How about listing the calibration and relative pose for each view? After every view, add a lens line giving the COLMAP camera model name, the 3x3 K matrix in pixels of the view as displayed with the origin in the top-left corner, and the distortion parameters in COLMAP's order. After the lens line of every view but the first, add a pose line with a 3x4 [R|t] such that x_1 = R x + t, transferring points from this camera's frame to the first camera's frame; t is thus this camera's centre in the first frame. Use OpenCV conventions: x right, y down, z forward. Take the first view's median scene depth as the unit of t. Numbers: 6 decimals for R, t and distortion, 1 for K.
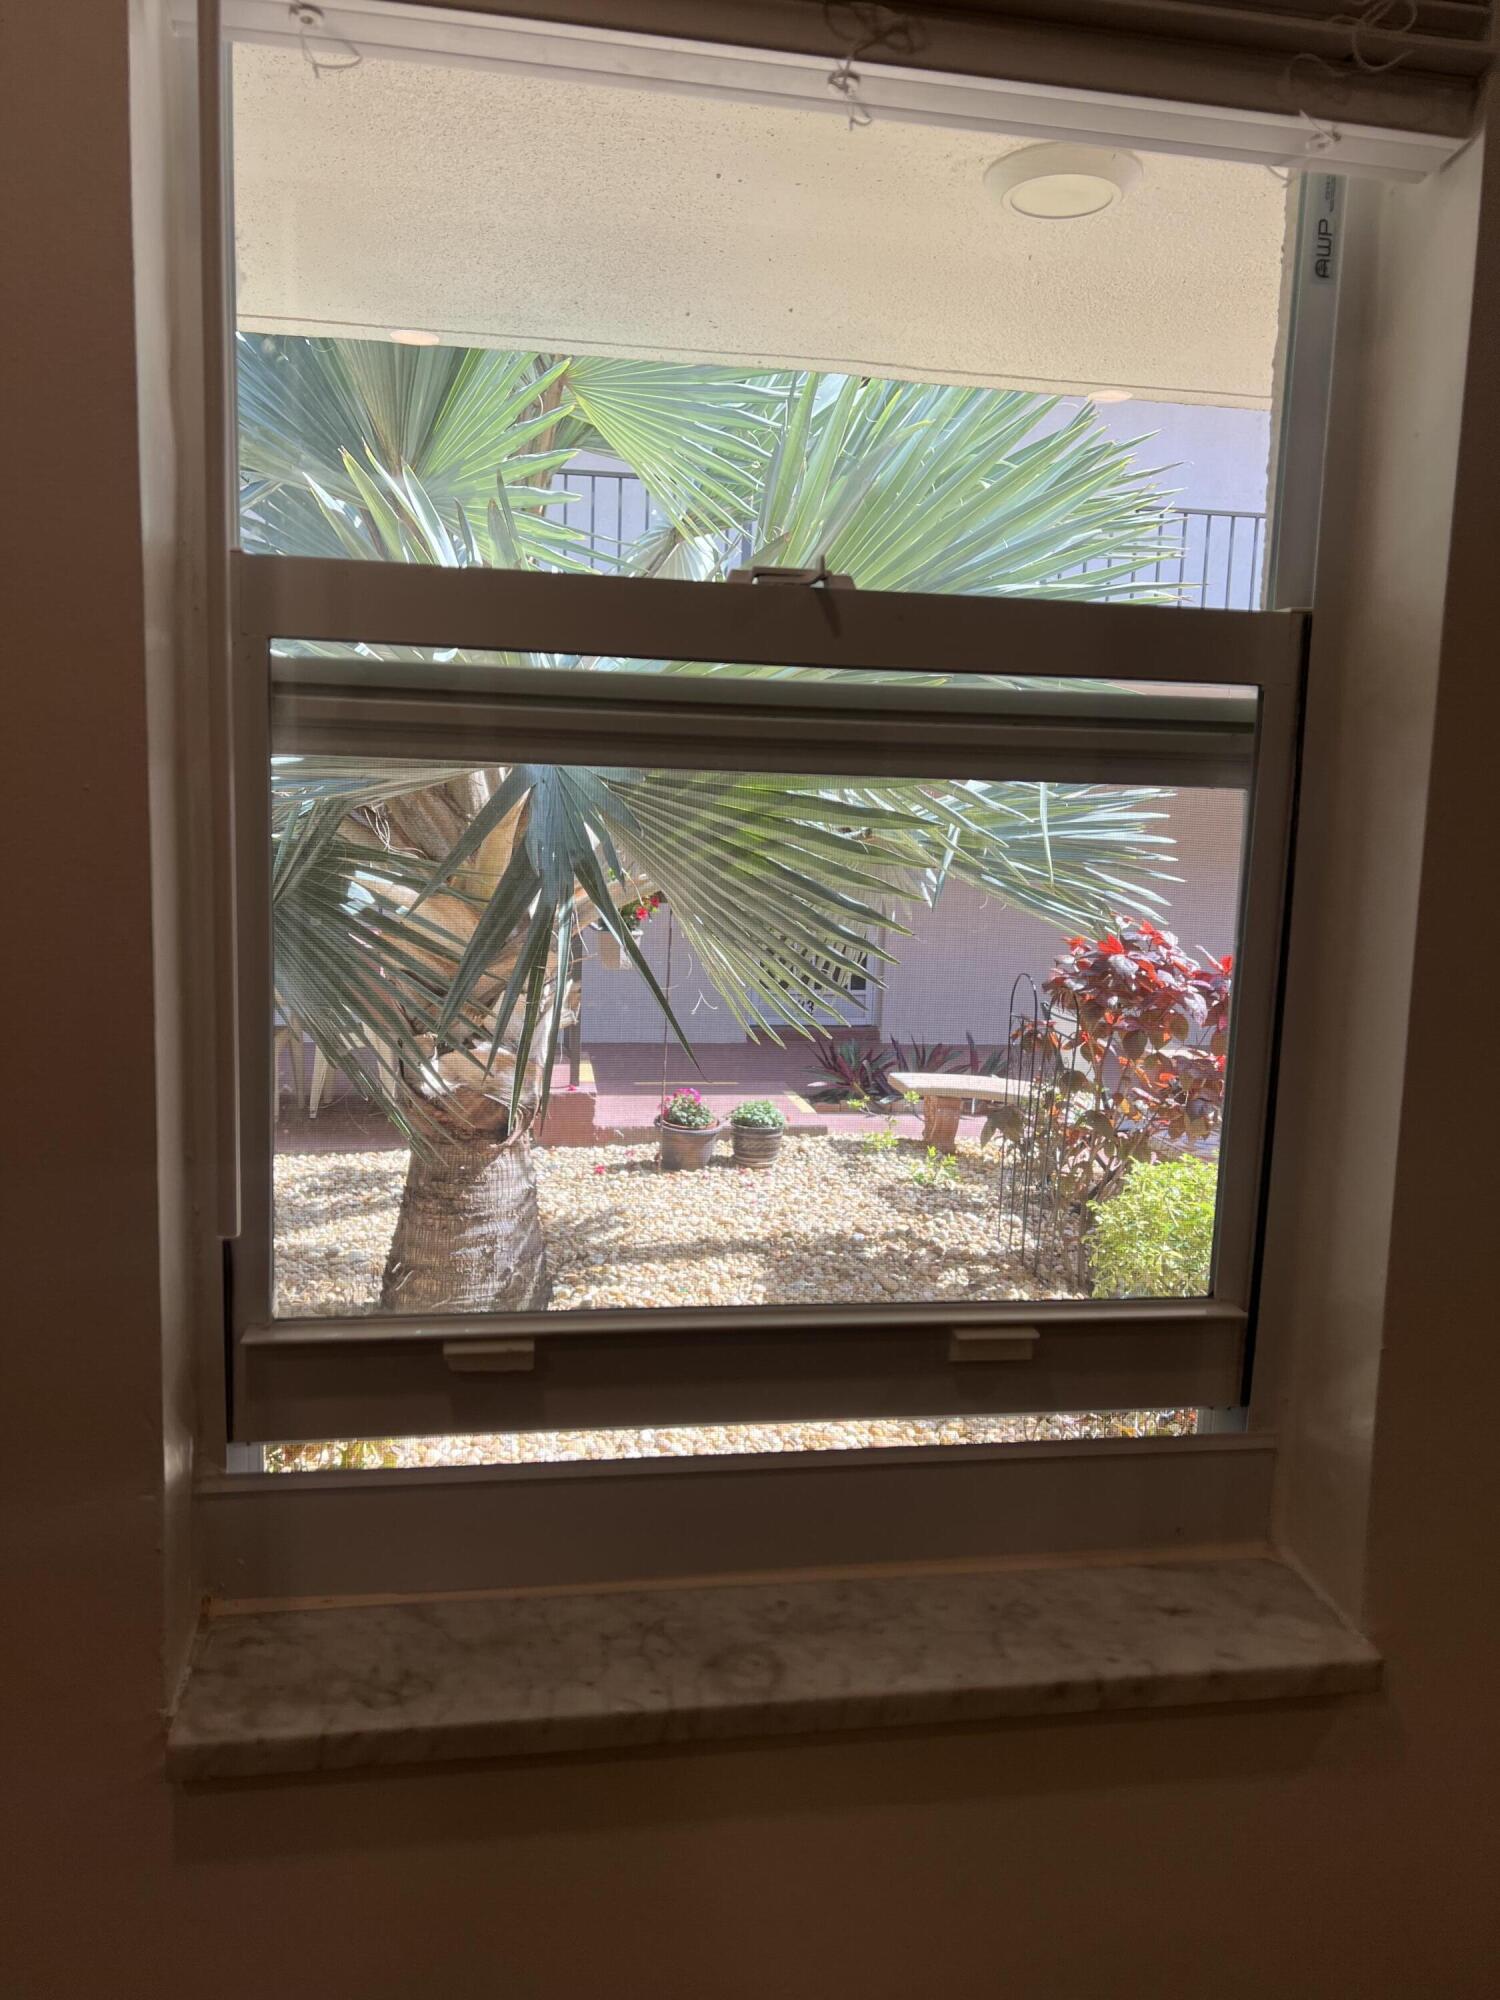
lens RADIAL K [[1518.9, 0, 753.6], [0, 1518.9, 998.3], [0, 0, 1]] dist [-0.001404, -0.002490]
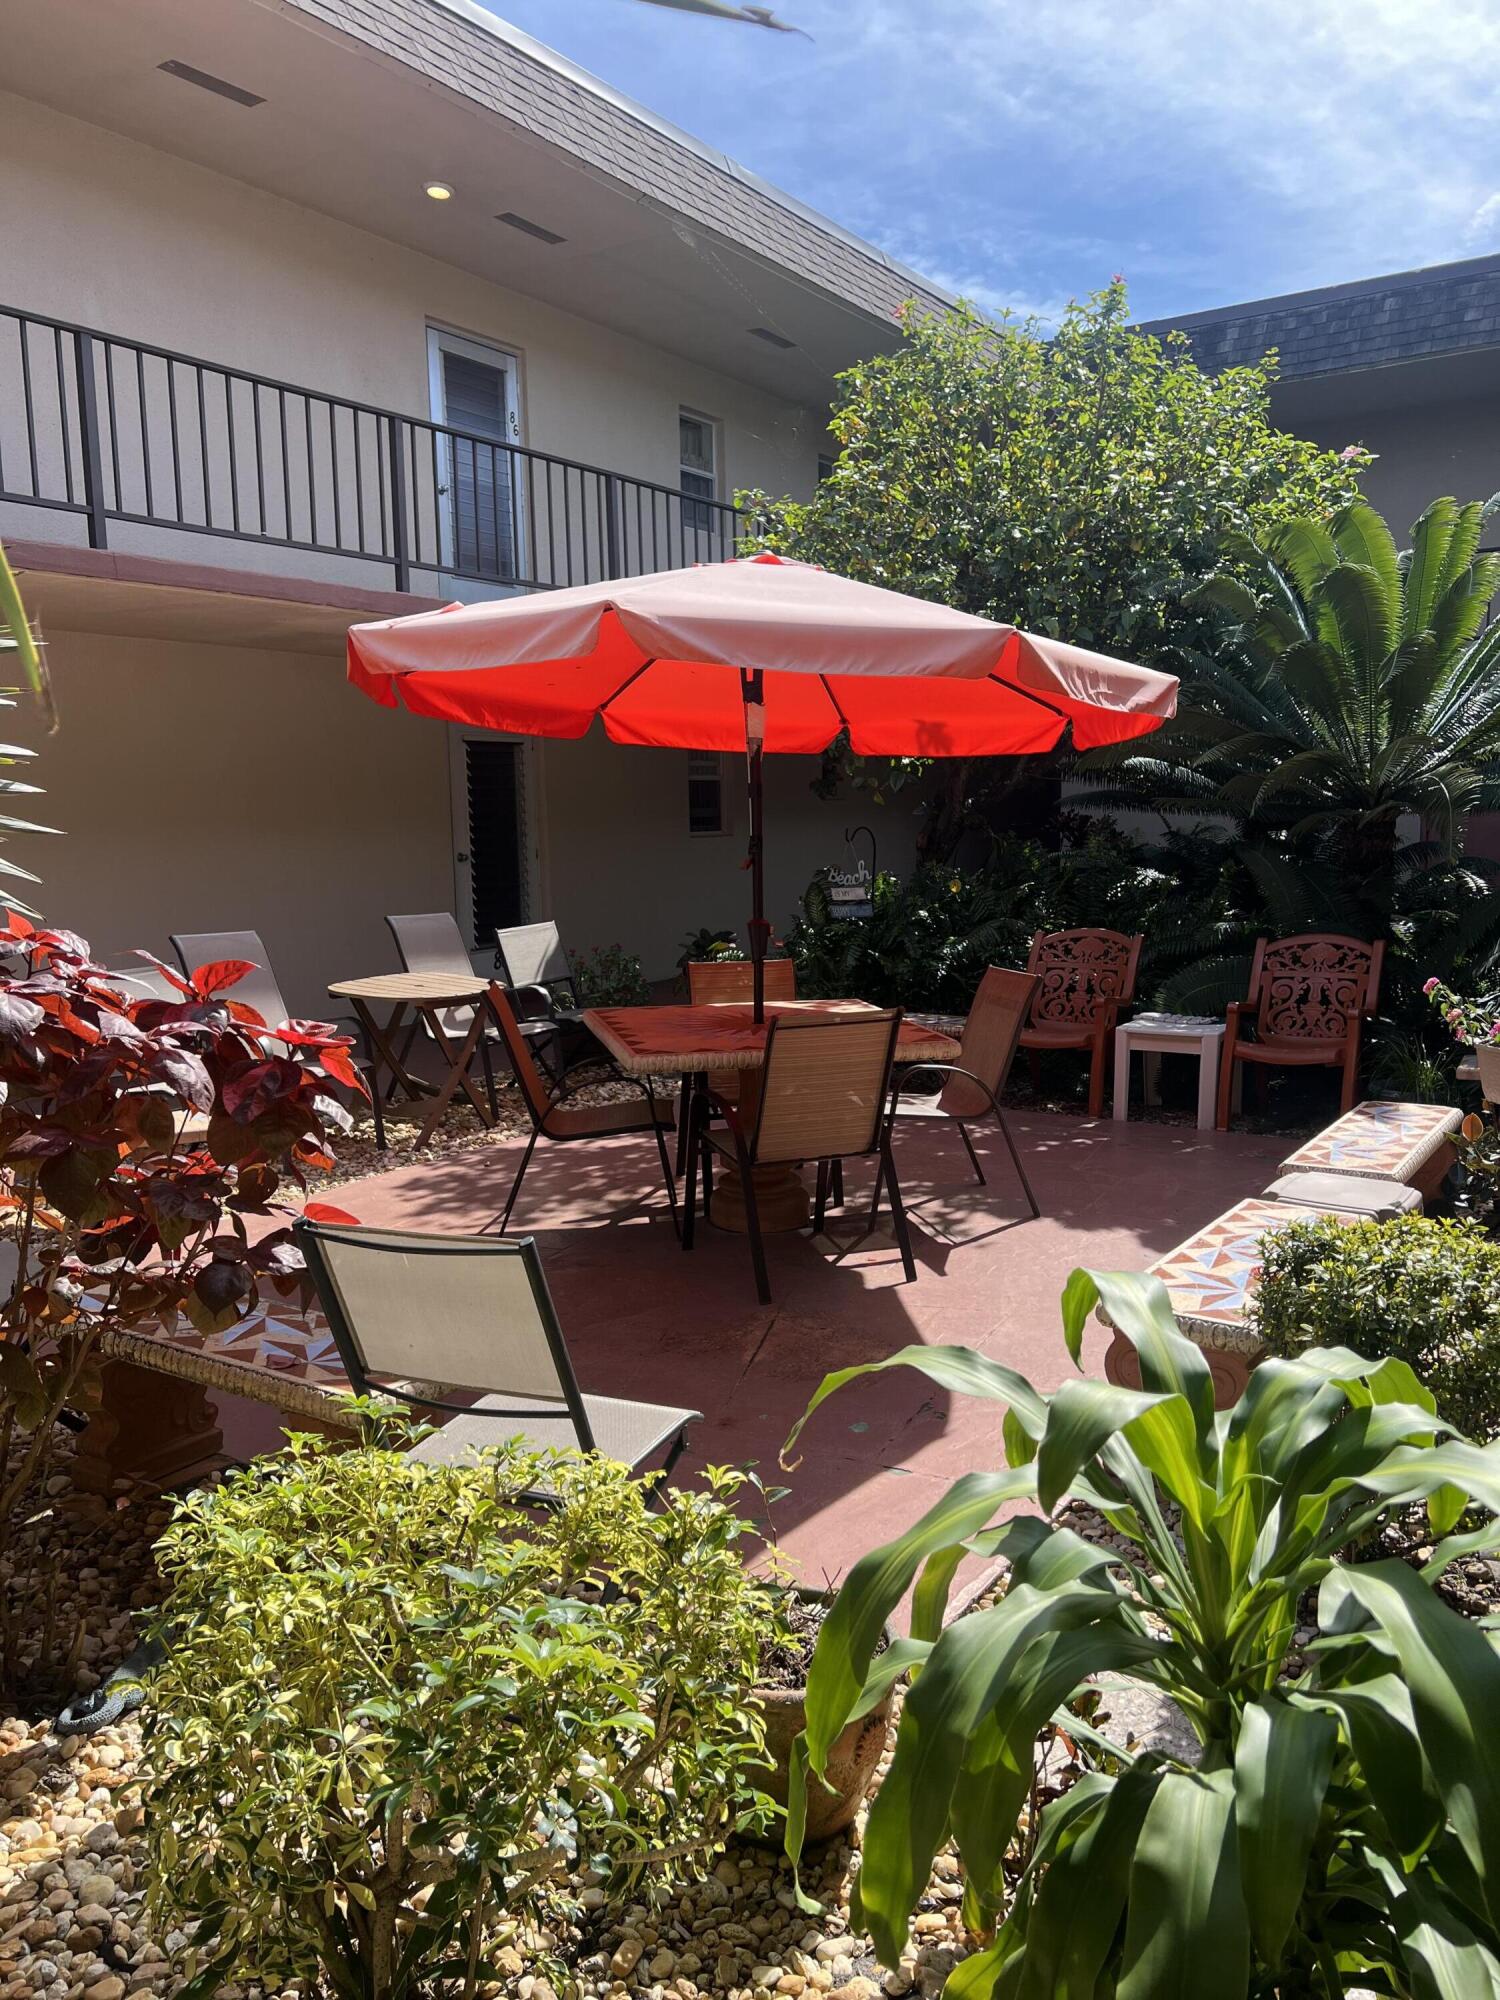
lens RADIAL K [[1518.9, 0, 750.2], [0, 1518.9, 1003.6], [0, 0, 1]] dist [-0.001404, -0.002490]
pose [[0.663103, -0.142269, 0.734883, 0.062613], [0.138505, 0.988139, 0.066321, -0.023640], [-0.735602, 0.057808, 0.674943, 0.543726]]
